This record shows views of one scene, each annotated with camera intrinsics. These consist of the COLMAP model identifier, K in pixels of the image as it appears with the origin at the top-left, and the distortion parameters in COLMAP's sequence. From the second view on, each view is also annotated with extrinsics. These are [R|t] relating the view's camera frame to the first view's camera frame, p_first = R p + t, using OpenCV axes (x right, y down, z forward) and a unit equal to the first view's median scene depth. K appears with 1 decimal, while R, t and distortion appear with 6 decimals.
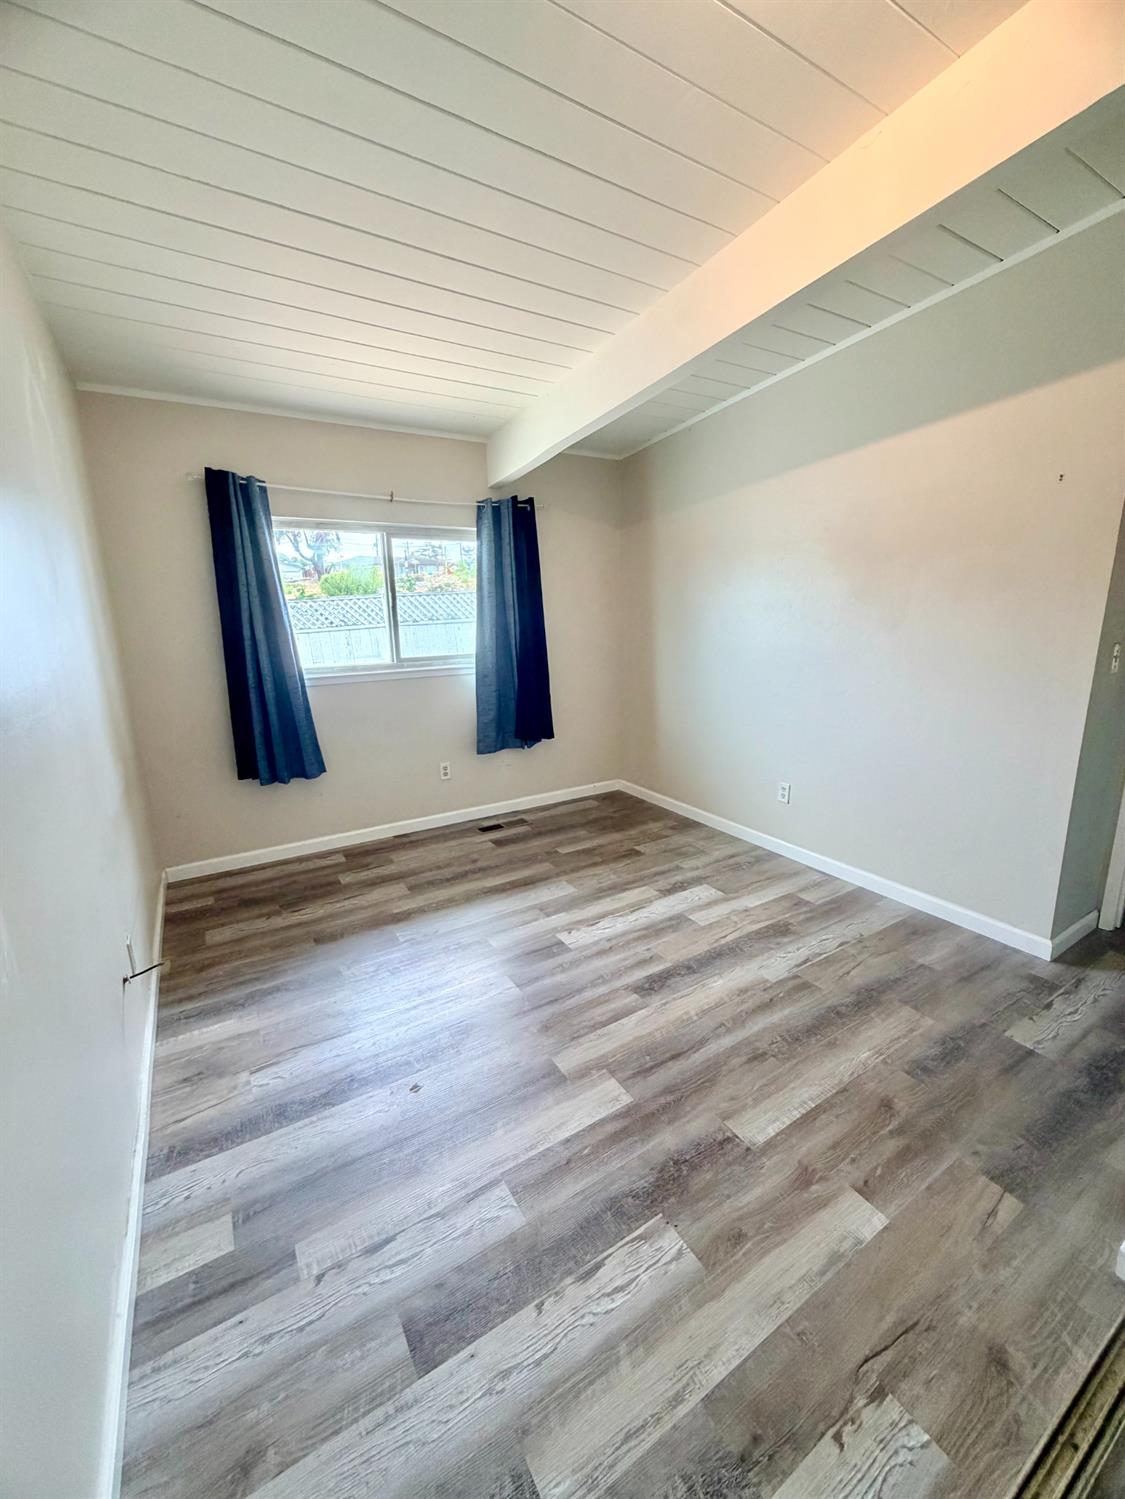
lens RADIAL K [[597.7, 0, 567.1], [0, 597.7, 748.3], [0, 0, 1]] dist [-0.002200, 0.000203]
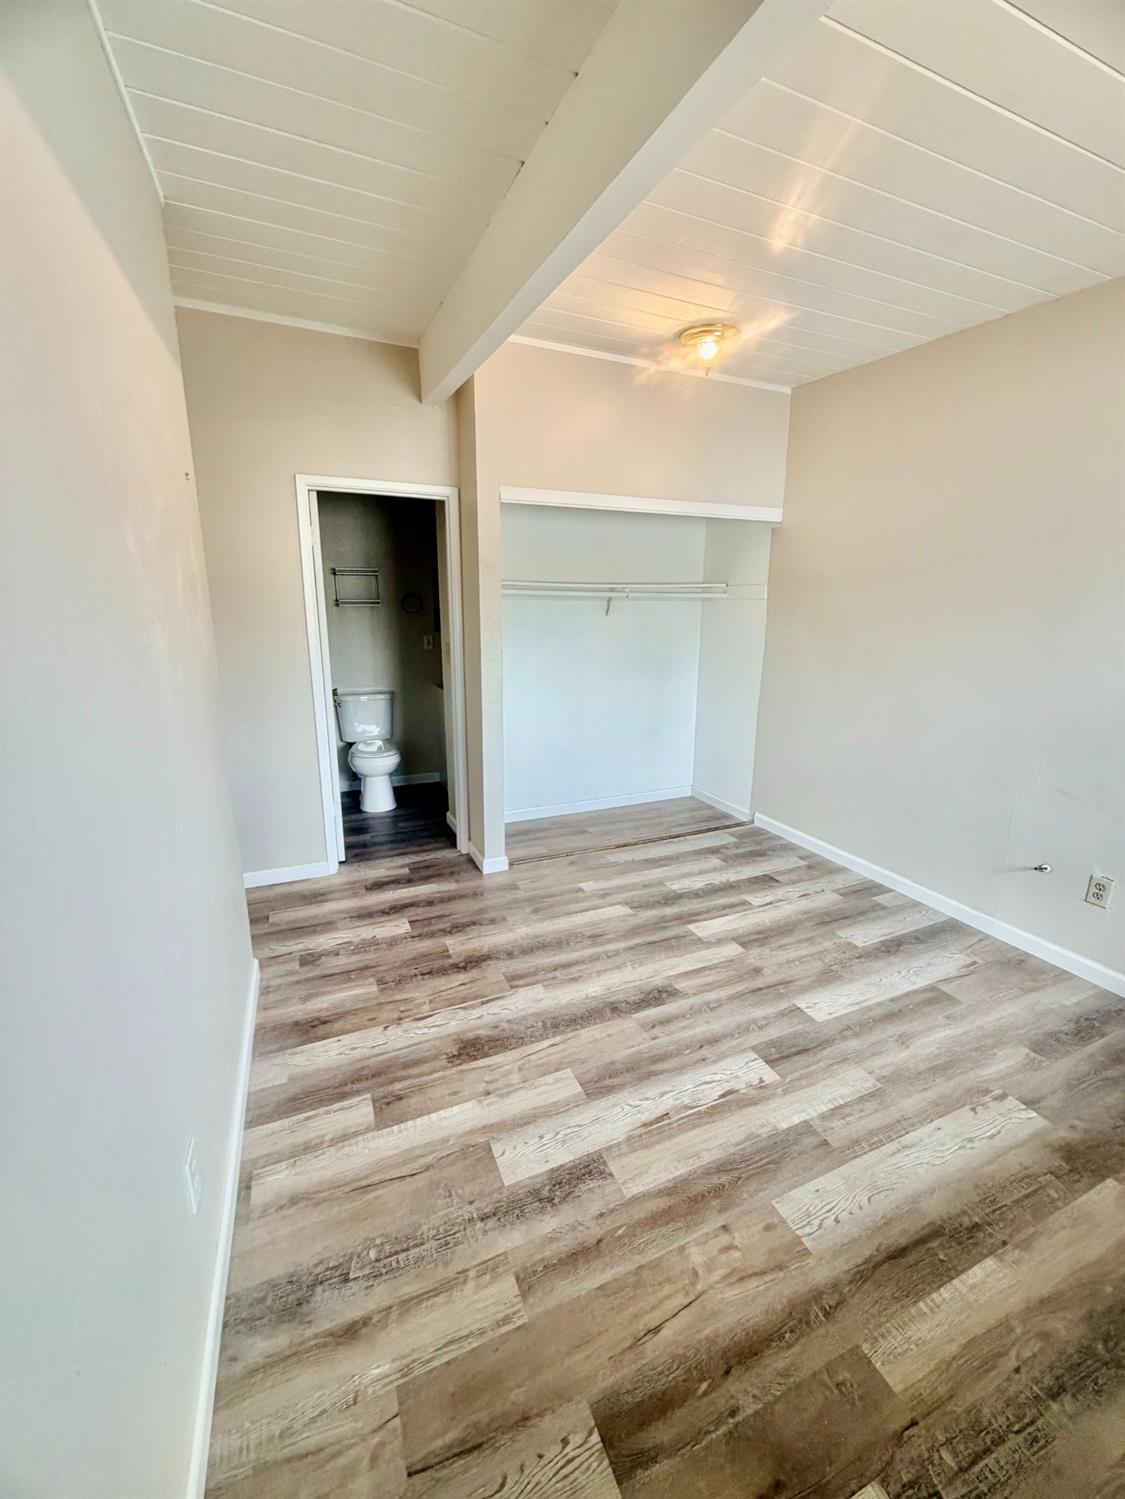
lens RADIAL K [[597.7, 0, 569.6], [0, 597.7, 744.4], [0, 0, 1]] dist [-0.002200, 0.000203]
pose [[-0.990341, -0.012791, 0.138061, 0.148033], [0.047711, 0.903487, 0.425953, -0.392048], [-0.130184, 0.428425, -0.894150, 1.627359]]
